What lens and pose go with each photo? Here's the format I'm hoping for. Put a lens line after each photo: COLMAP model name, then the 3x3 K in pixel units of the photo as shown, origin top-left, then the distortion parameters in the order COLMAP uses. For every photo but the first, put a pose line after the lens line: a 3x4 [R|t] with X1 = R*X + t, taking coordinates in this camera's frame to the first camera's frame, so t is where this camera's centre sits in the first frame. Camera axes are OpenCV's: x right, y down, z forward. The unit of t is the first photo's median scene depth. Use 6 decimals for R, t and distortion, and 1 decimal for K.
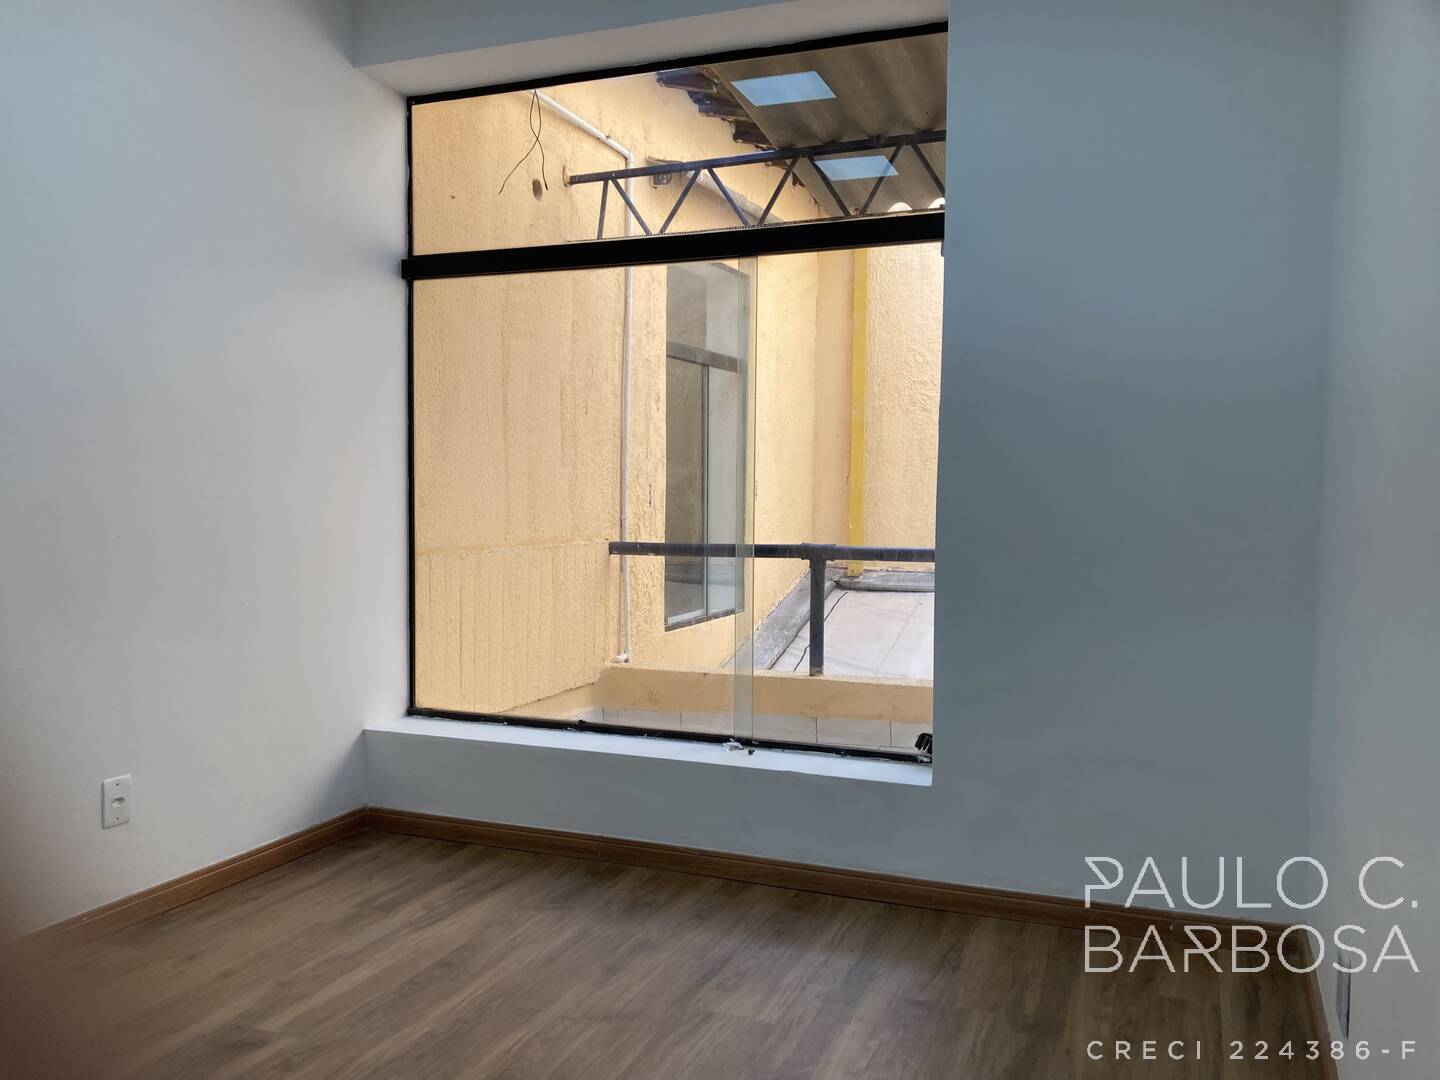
lens RADIAL K [[1204.2, 0, 721.5], [0, 1204.2, 534.8], [0, 0, 1]] dist [0.014686, 0.005180]
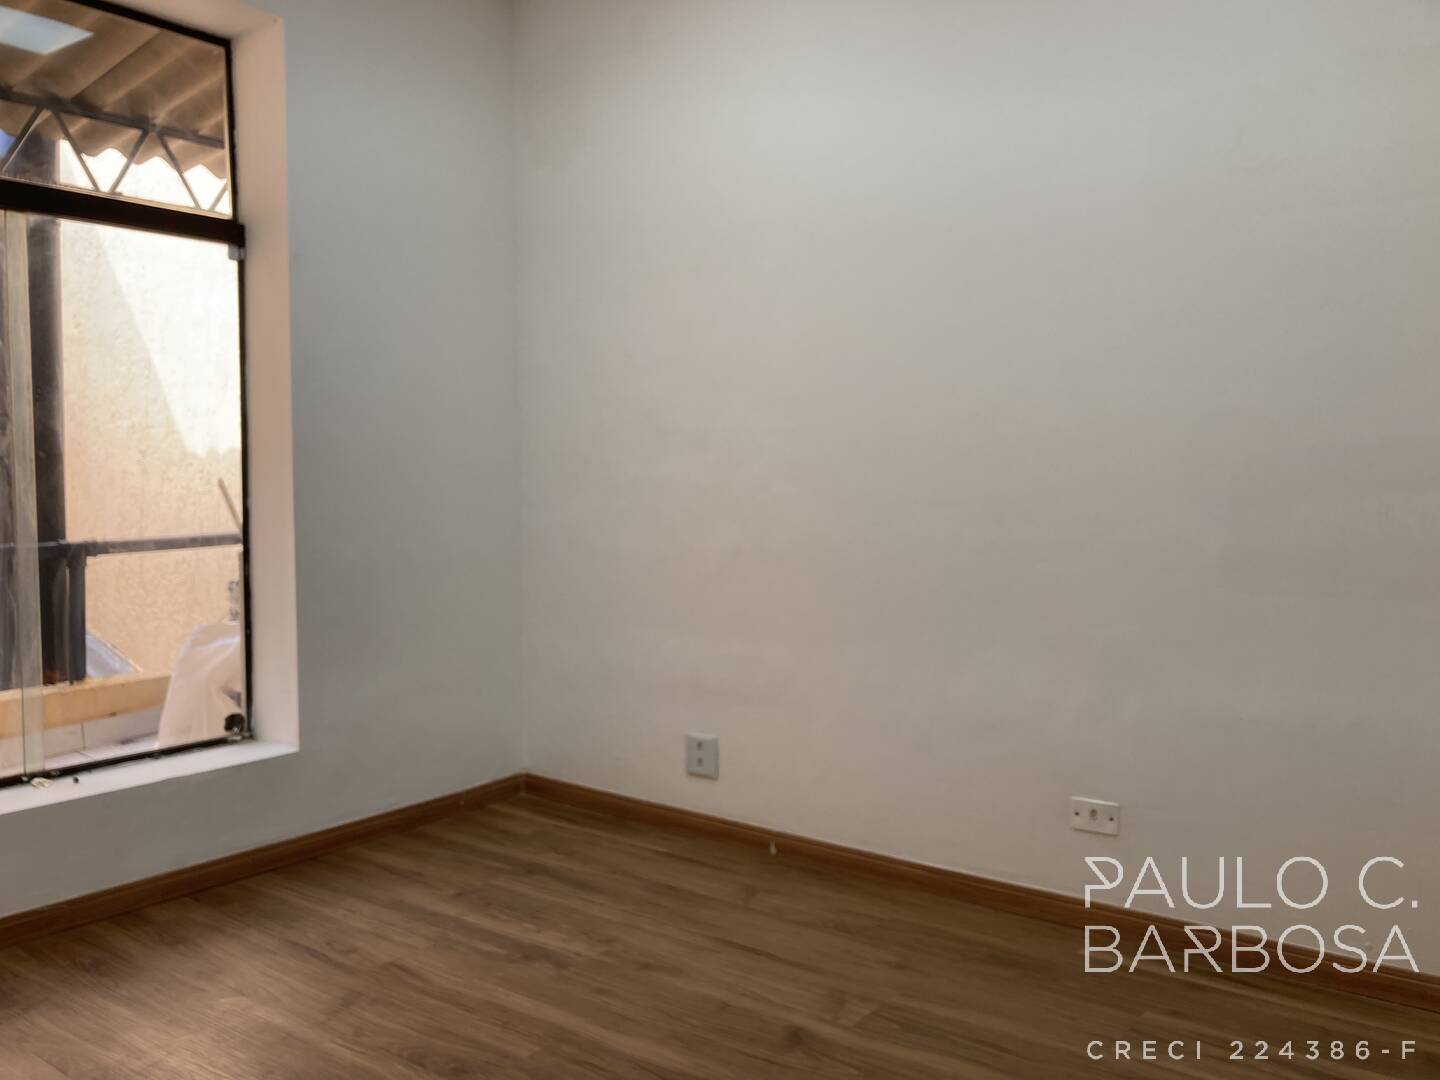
lens RADIAL K [[1204.2, 0, 720.8], [0, 1204.2, 541.3], [0, 0, 1]] dist [0.014686, 0.005180]
pose [[0.260380, -0.058848, 0.963711, -0.801270], [0.047986, 0.997696, 0.047958, -0.016441], [-0.964313, 0.033757, 0.262604, 0.346344]]
